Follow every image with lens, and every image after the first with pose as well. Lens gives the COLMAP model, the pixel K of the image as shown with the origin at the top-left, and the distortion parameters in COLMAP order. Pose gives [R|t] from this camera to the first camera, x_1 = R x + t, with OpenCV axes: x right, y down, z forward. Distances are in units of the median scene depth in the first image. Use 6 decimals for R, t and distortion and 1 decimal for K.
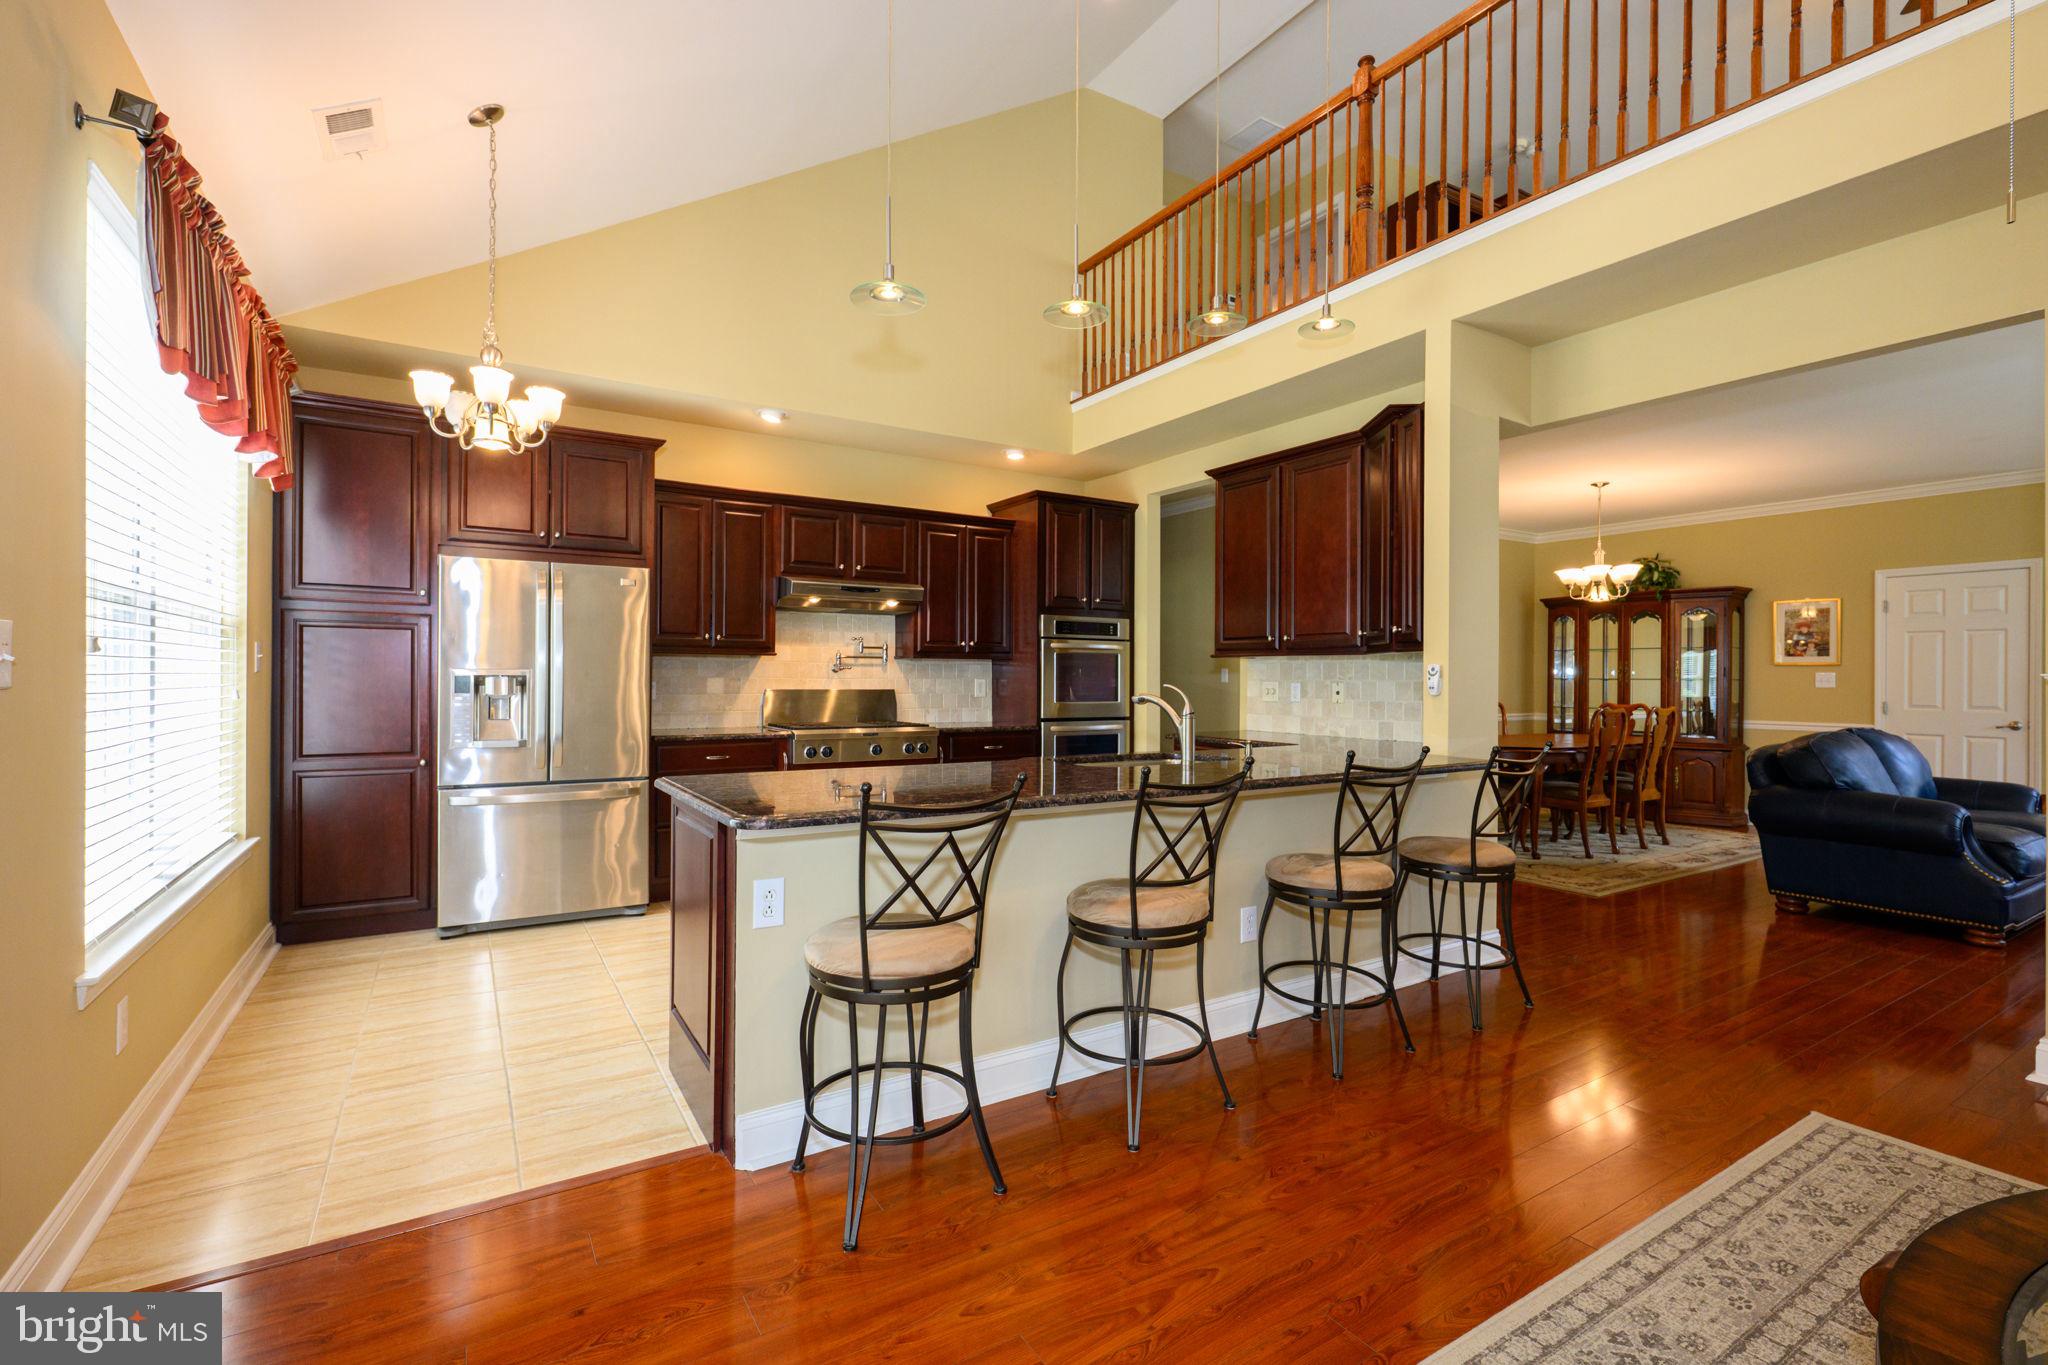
lens RADIAL K [[915.2, 0, 1024.8], [0, 915.2, 685.7], [0, 0, 1]] dist [0.002167, 0.000323]
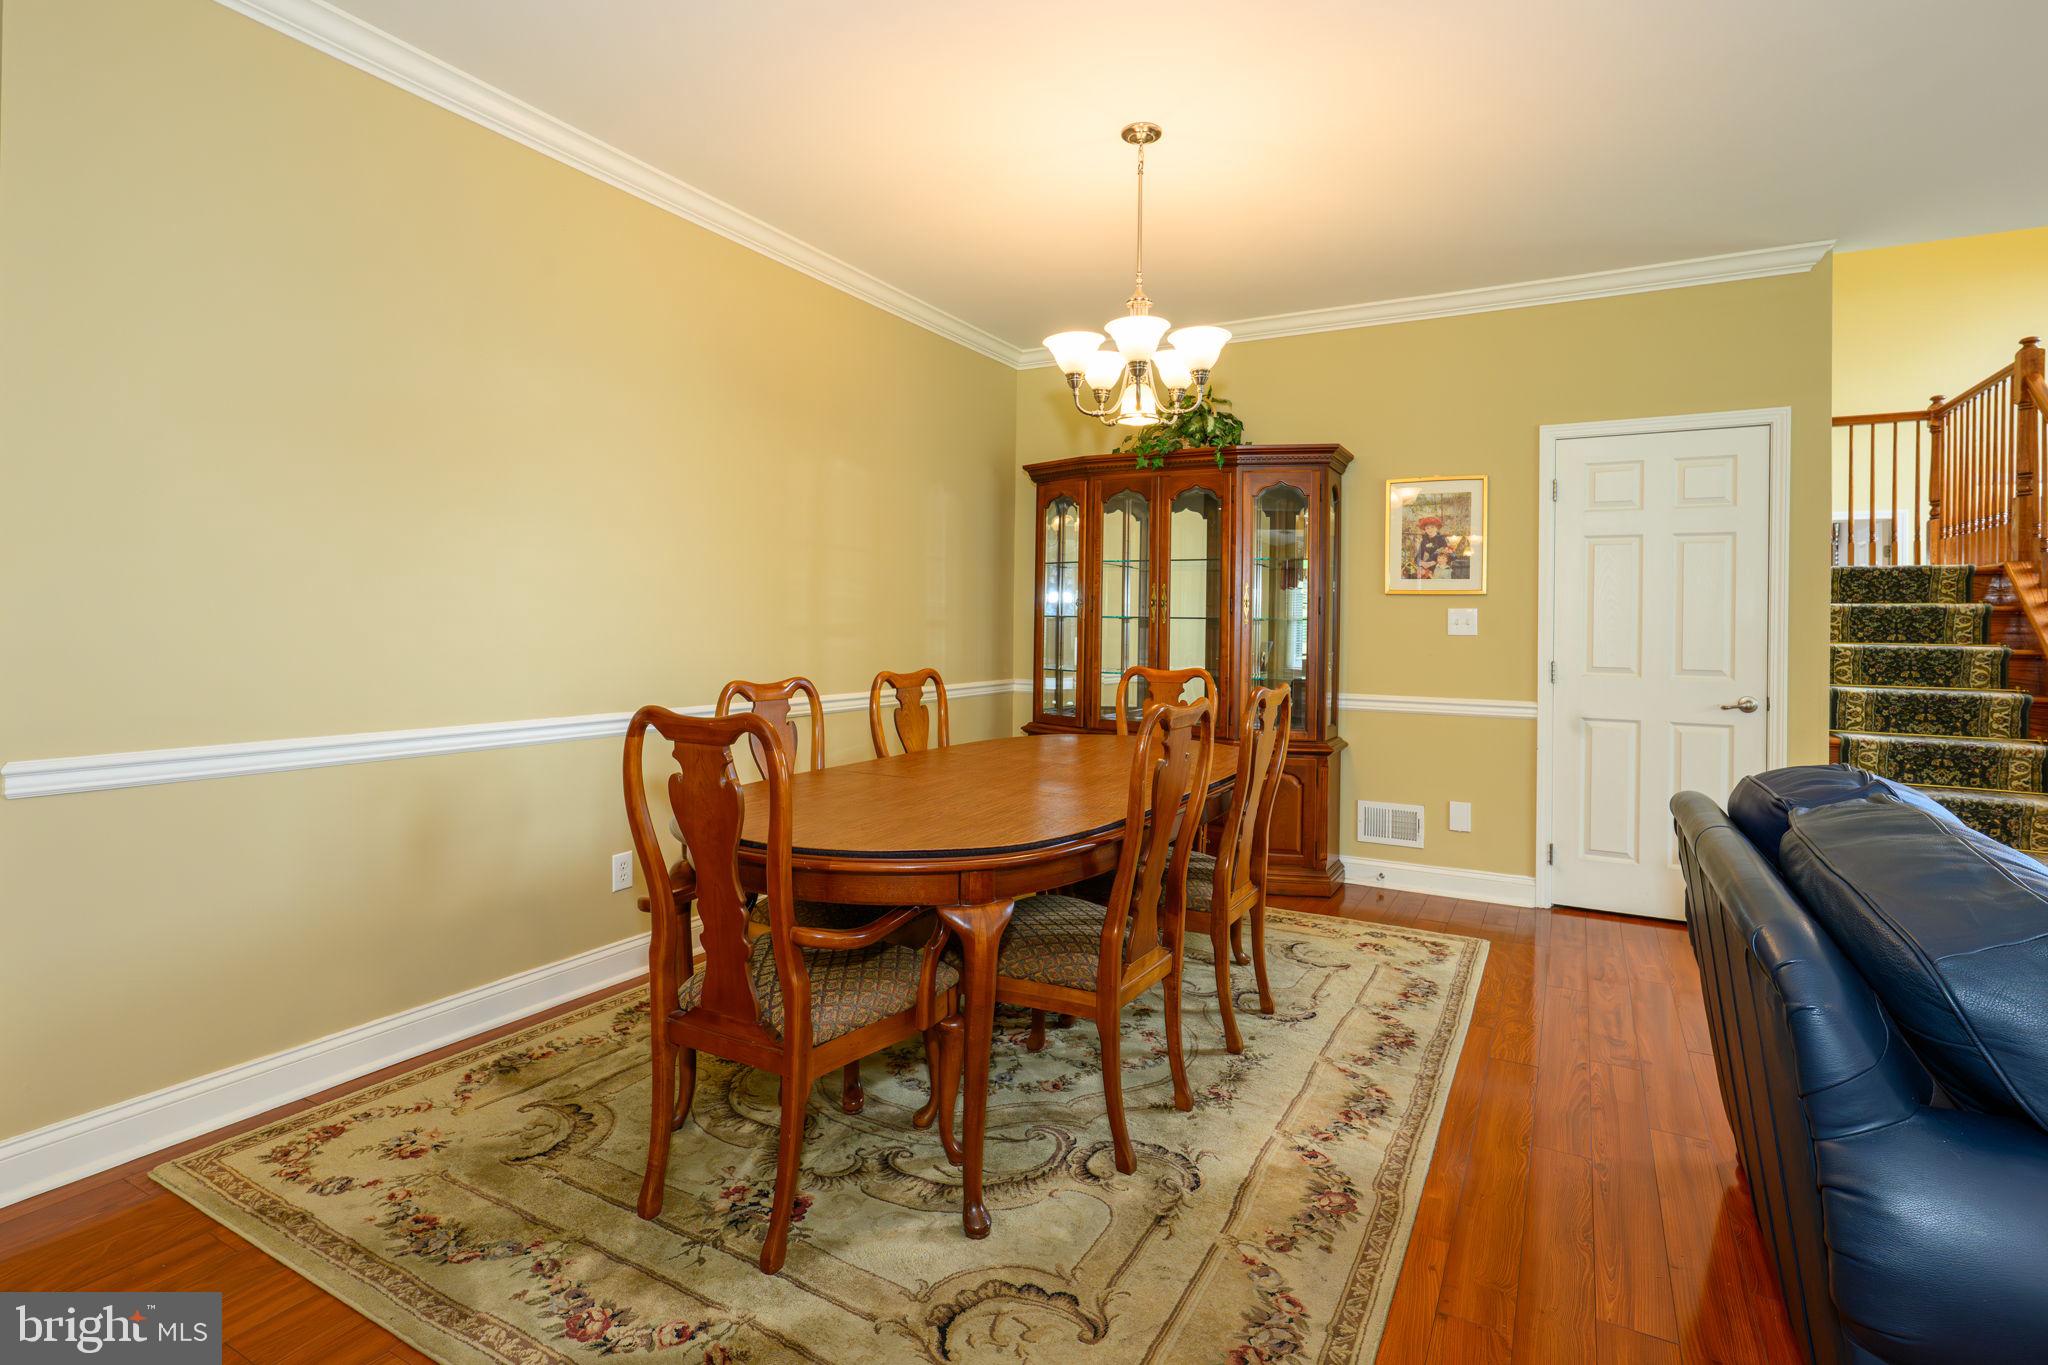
lens RADIAL K [[988.4, 0, 1027.7], [0, 988.4, 621.1], [0, 0, 1]] dist [-0.000114, -0.000004]
pose [[0.876932, 0.010082, 0.480508, 0.323029], [-0.007636, 0.999946, -0.007046, 0.000004], [-0.480553, 0.002509, 0.876962, 0.552425]]
